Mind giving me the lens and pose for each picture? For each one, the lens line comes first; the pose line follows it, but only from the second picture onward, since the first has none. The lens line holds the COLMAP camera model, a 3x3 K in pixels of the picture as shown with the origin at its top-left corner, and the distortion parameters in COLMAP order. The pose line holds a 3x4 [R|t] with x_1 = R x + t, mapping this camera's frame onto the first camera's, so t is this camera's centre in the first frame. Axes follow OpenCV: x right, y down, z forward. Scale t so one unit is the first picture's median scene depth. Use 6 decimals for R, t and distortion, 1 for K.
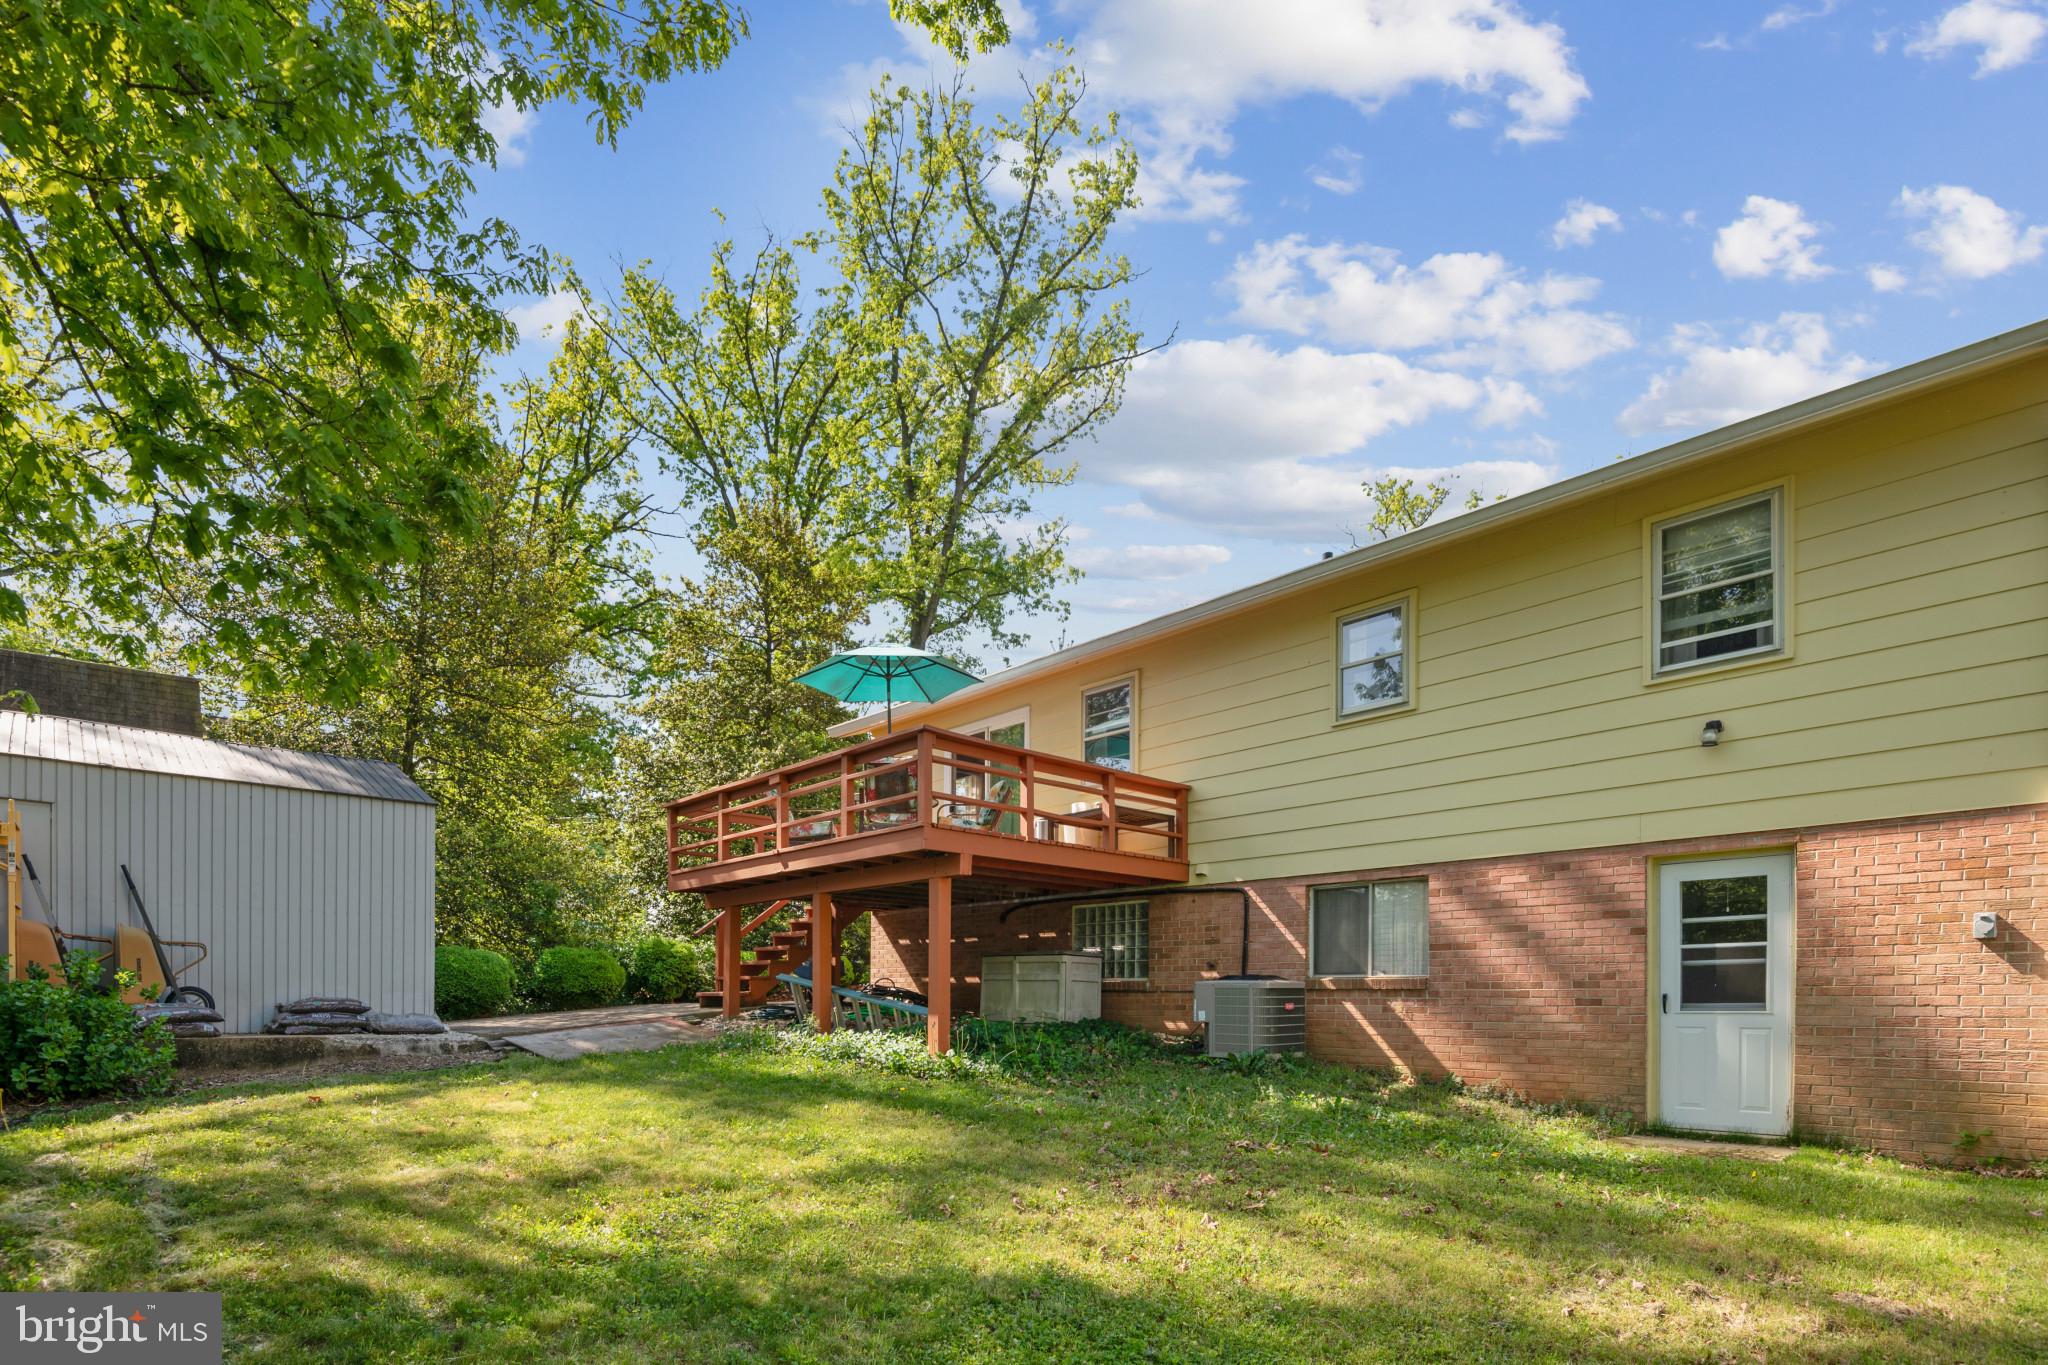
lens RADIAL K [[943.8, 0, 1024.0], [0, 943.8, 682.5], [0, 0, 1]] dist [0.001463, -0.013757]
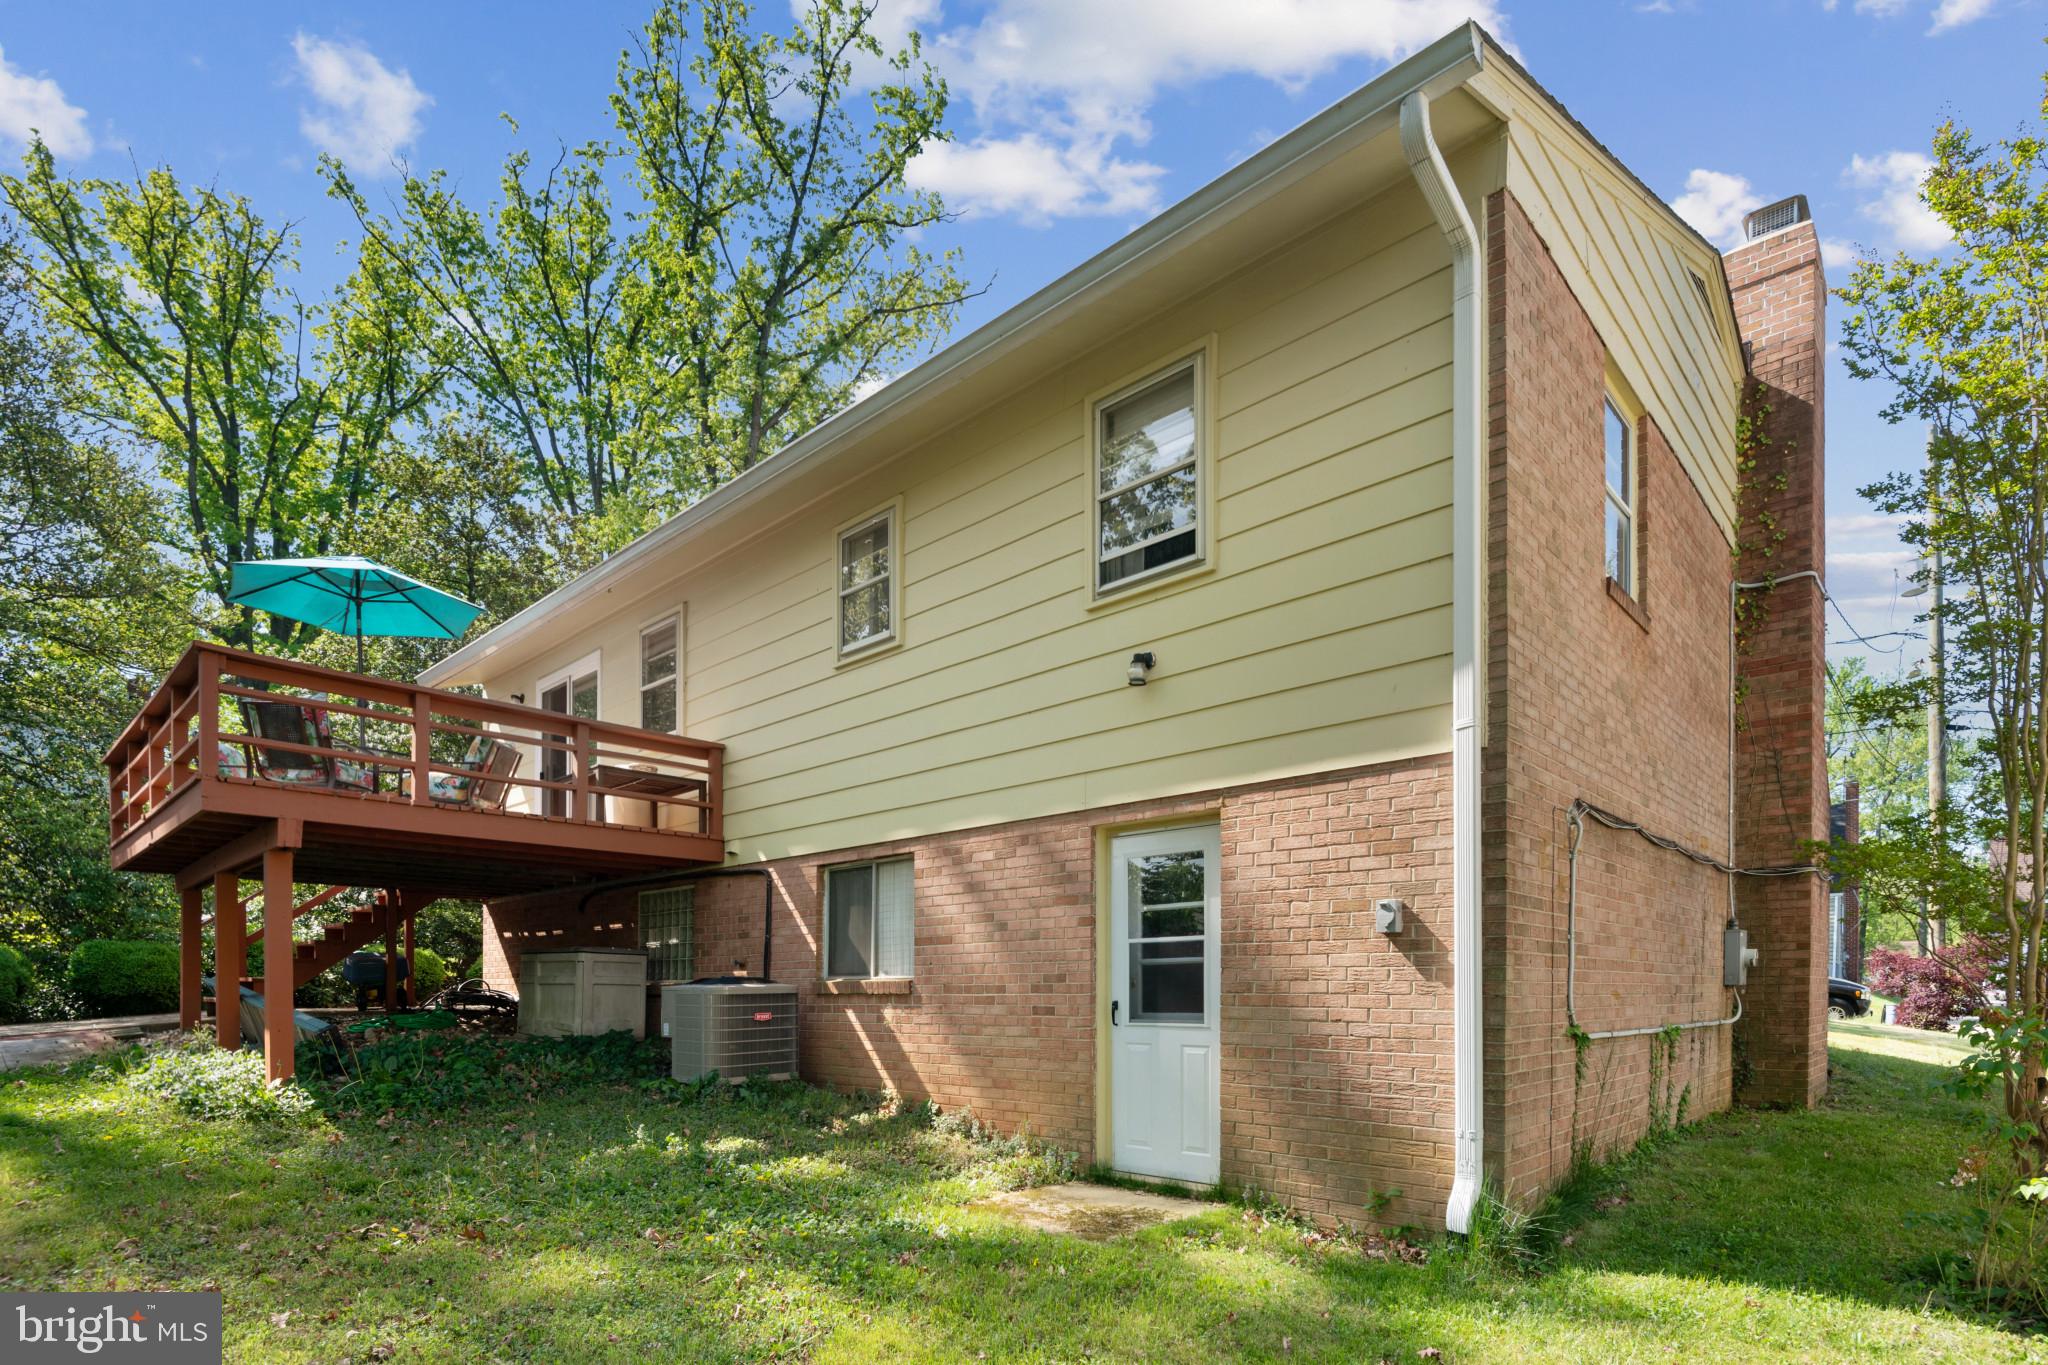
lens RADIAL K [[981.7, 0, 1026.1], [0, 981.7, 650.5], [0, 0, 1]] dist [0.000643, -0.017326]
pose [[0.993144, 0.026499, 0.113854, 0.362383], [-0.025159, 0.999596, -0.013188, 0.035187], [-0.114158, 0.010233, 0.993410, 0.132451]]
